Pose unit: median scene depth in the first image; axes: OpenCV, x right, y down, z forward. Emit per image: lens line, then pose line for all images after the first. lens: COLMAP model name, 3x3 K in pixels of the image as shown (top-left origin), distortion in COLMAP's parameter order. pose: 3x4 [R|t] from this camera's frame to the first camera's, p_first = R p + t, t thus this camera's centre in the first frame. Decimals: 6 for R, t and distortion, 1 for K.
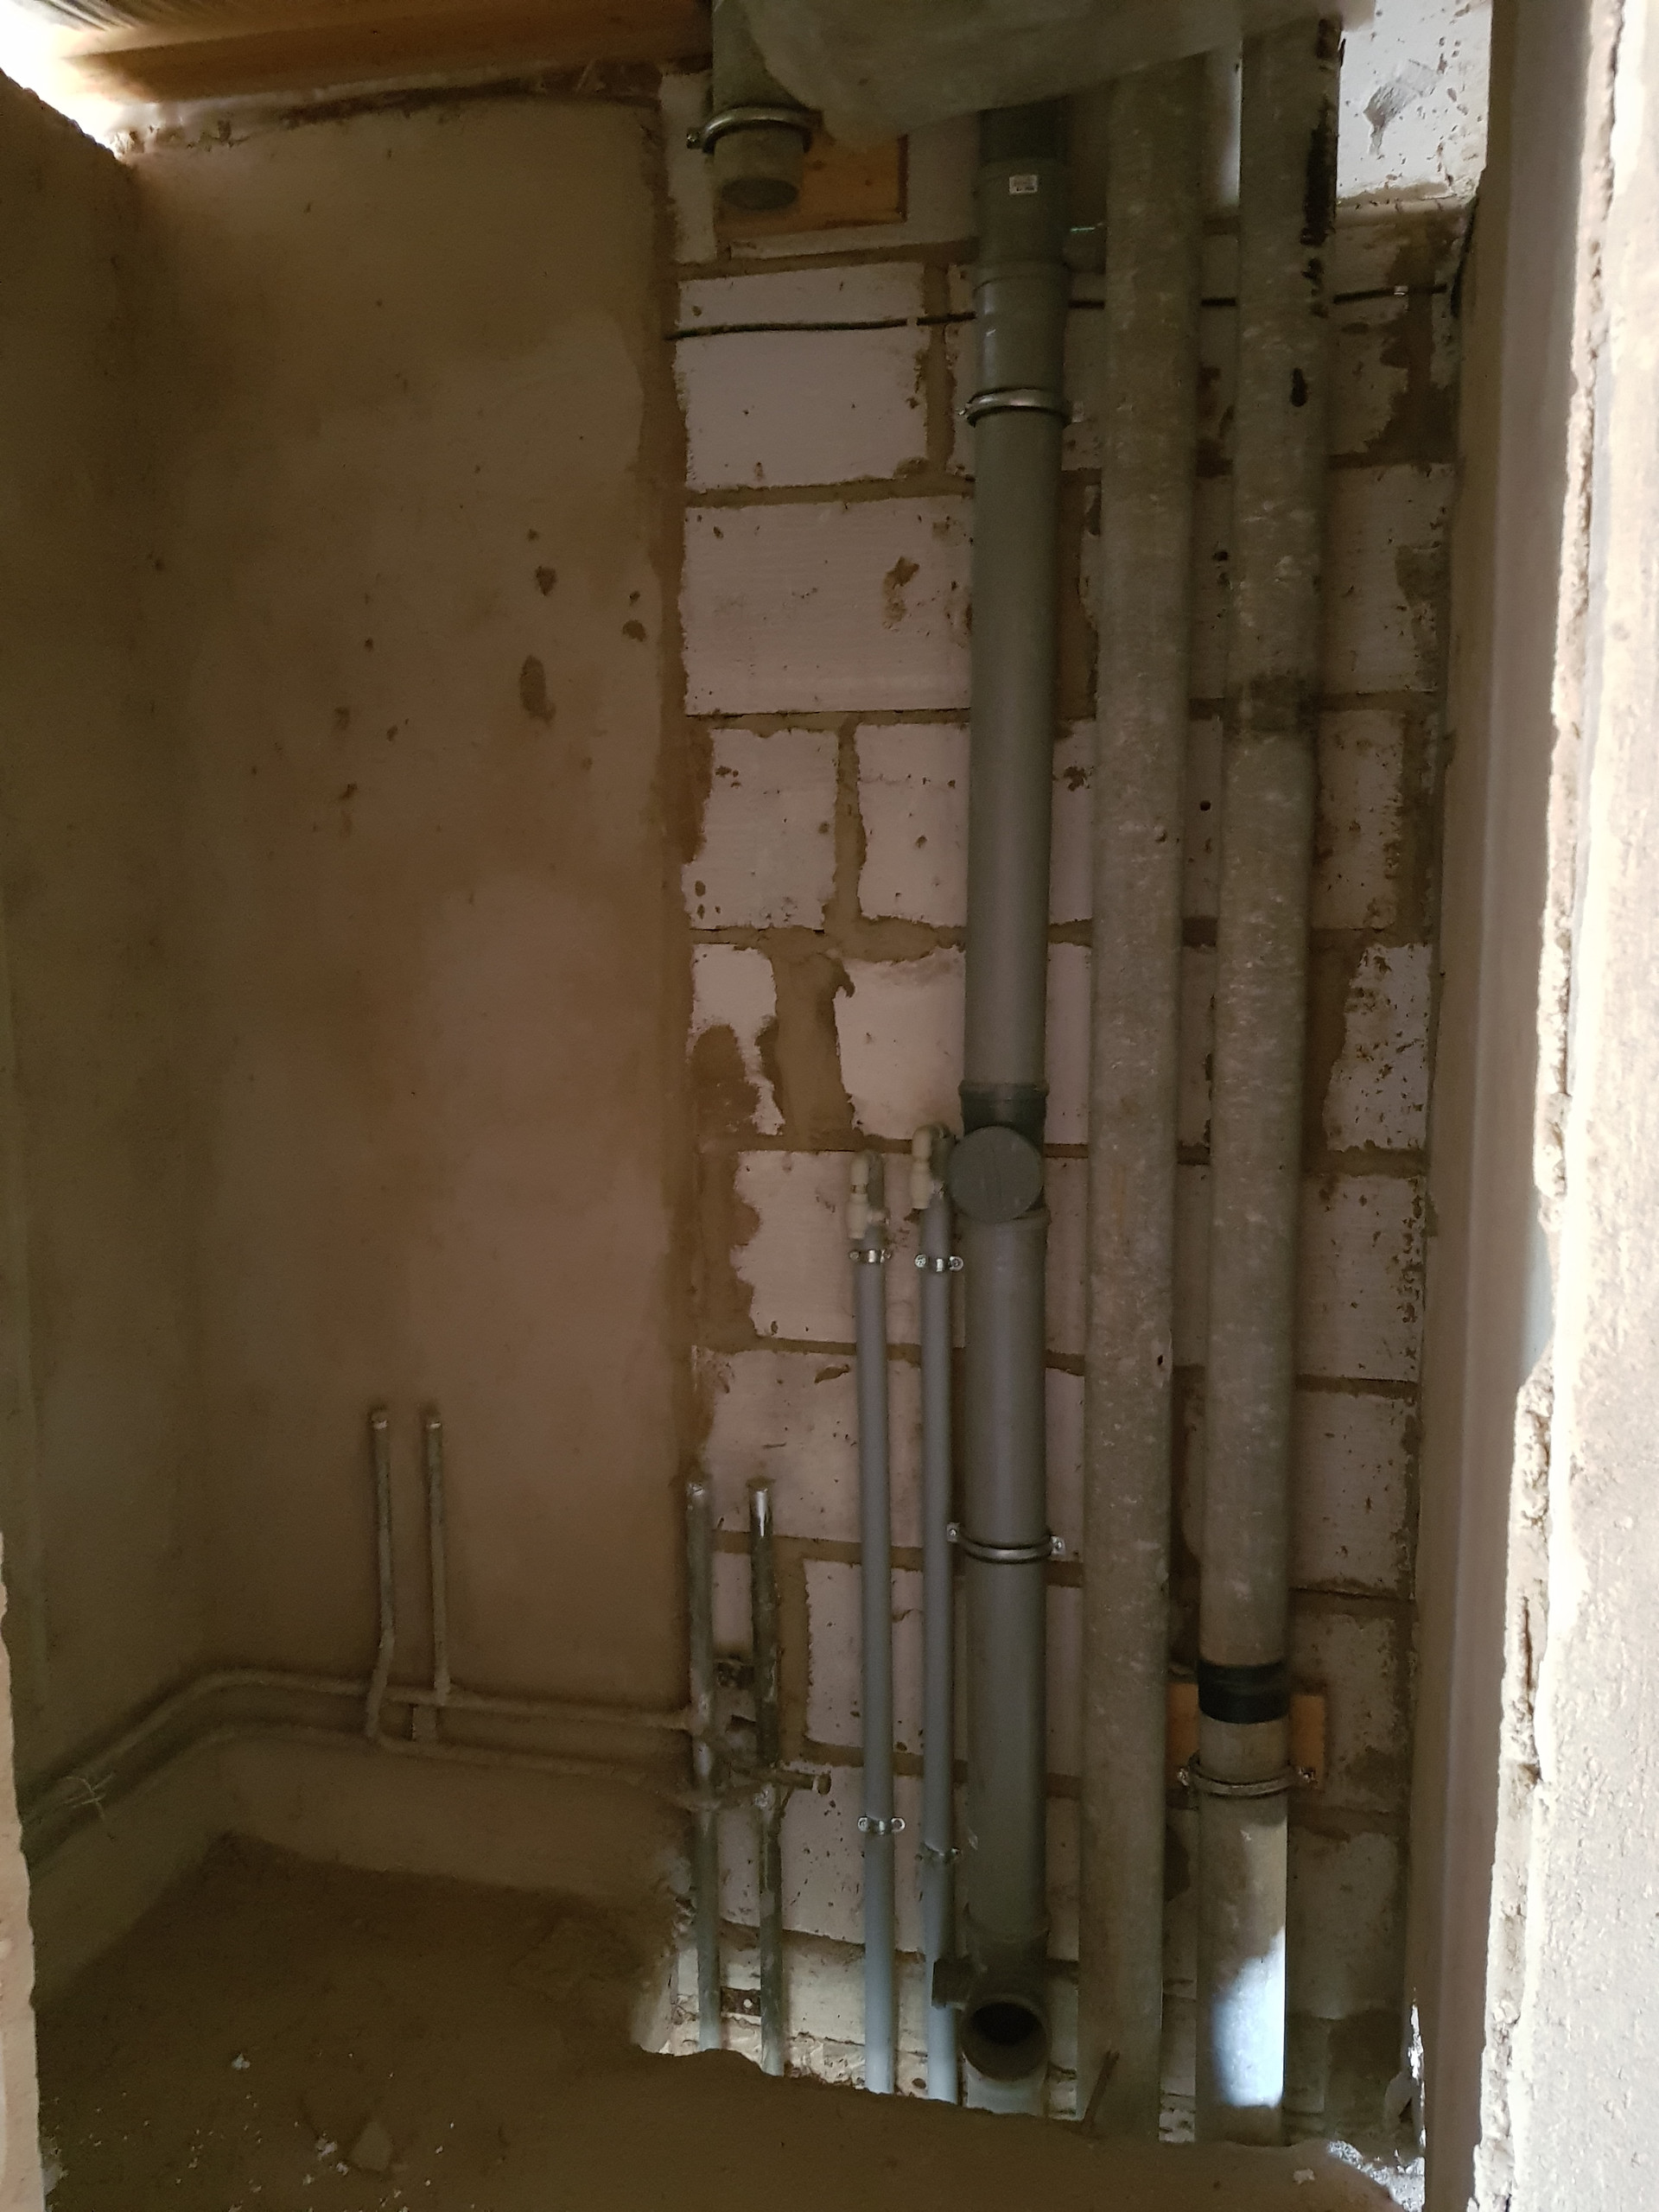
lens RADIAL K [[1722.4, 0, 821.0], [0, 1722.4, 1112.0], [0, 0, 1]] dist [0.064431, -0.095122]
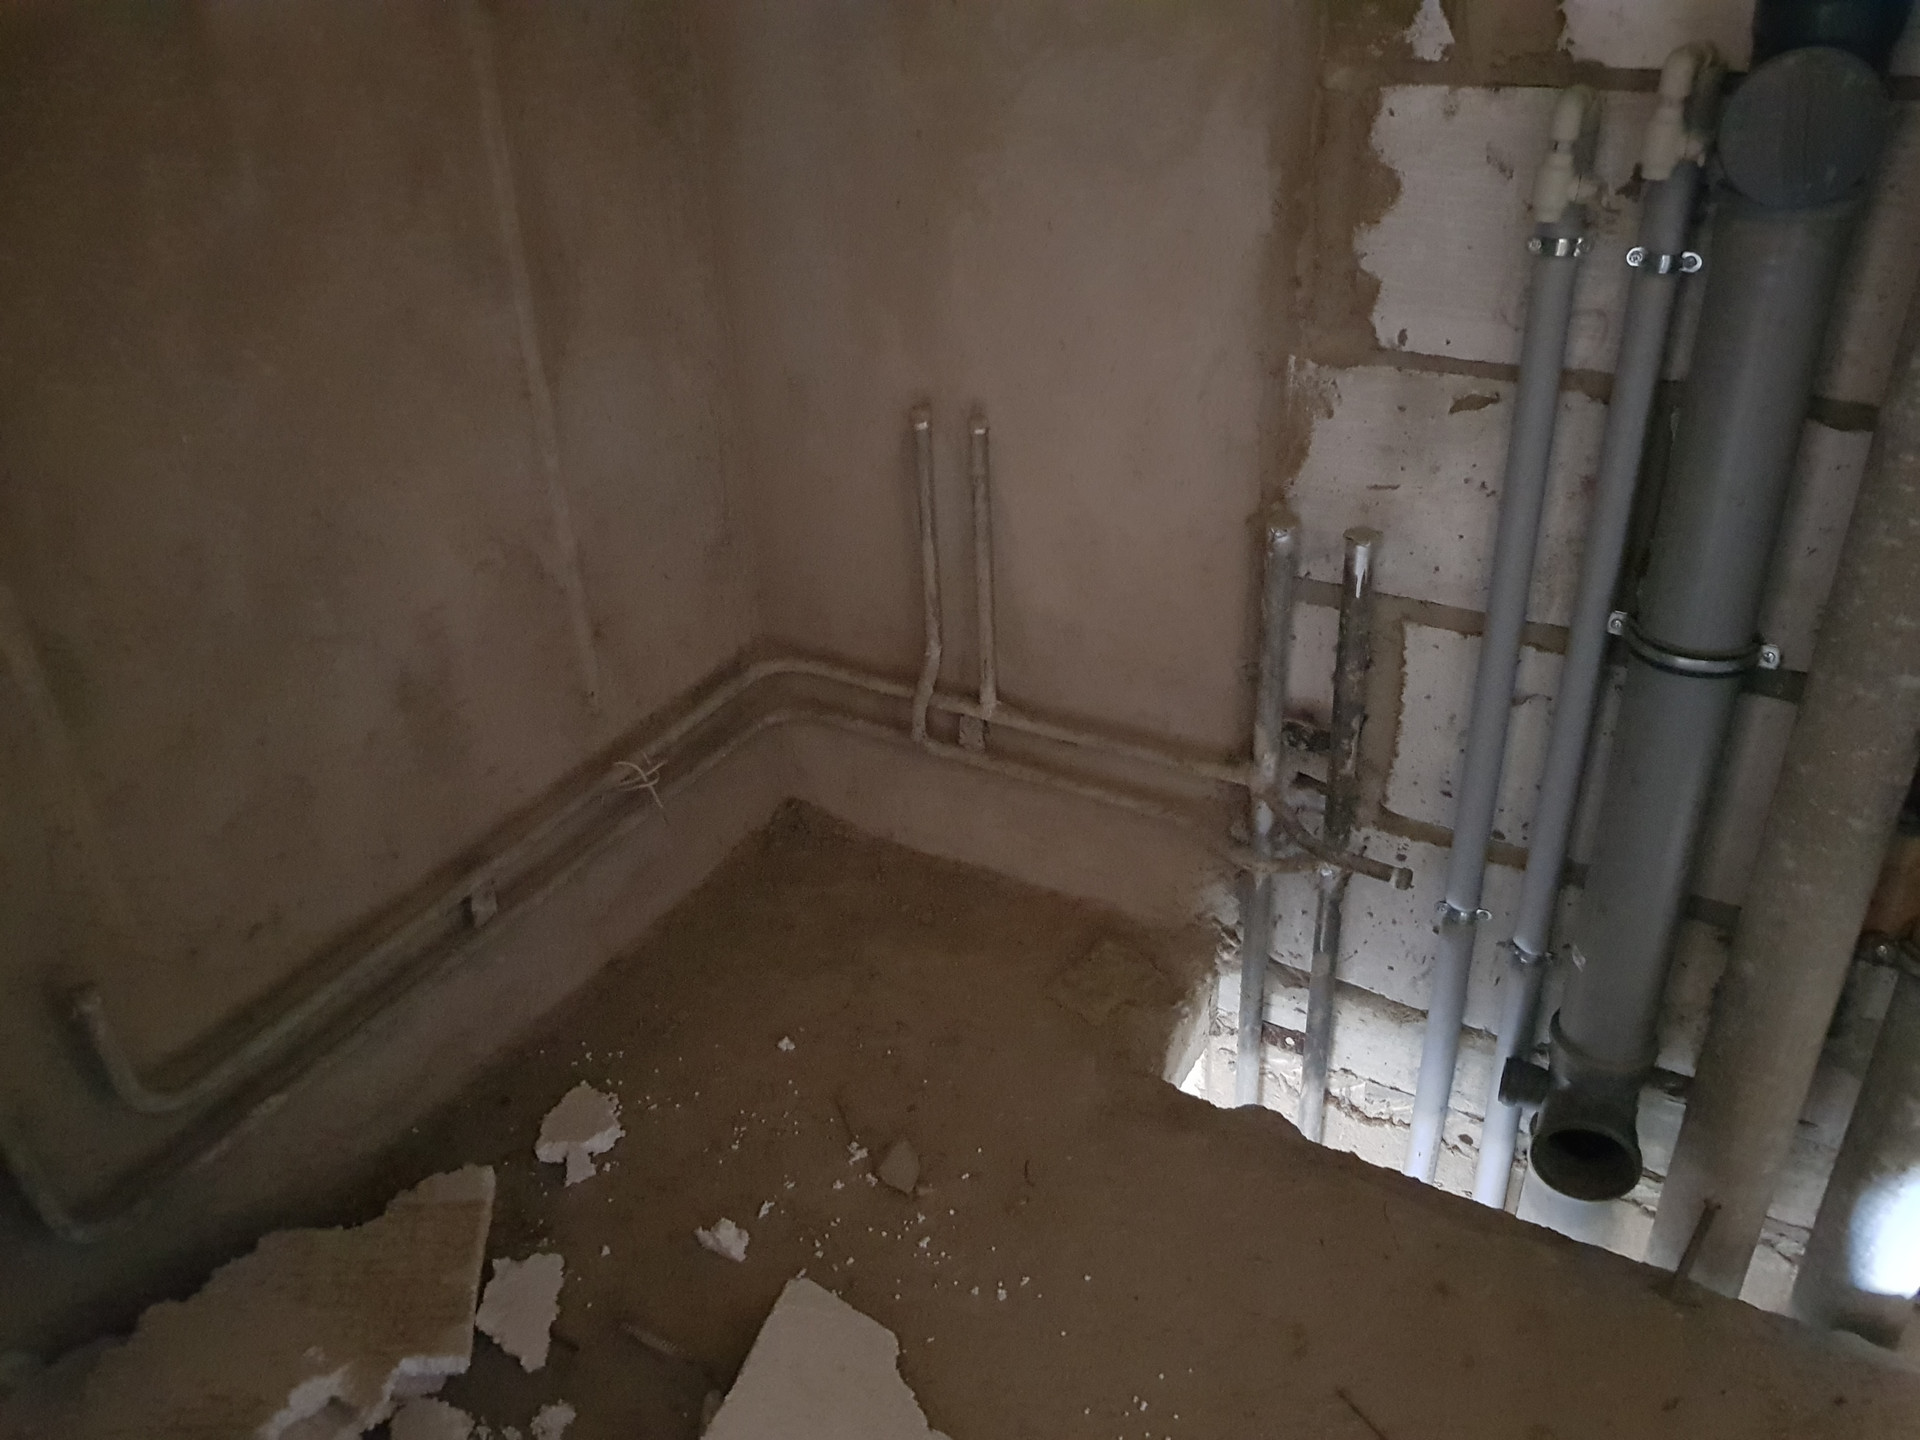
lens RADIAL K [[1495.0, 0, 946.0], [0, 1495.0, 709.6], [0, 0, 1]] dist [0.064431, -0.095122]
pose [[0.960514, 0.108511, -0.256200, -0.032563], [0.004948, 0.914005, 0.405672, 0.003980], [0.278188, -0.390922, 0.877378, 0.292697]]
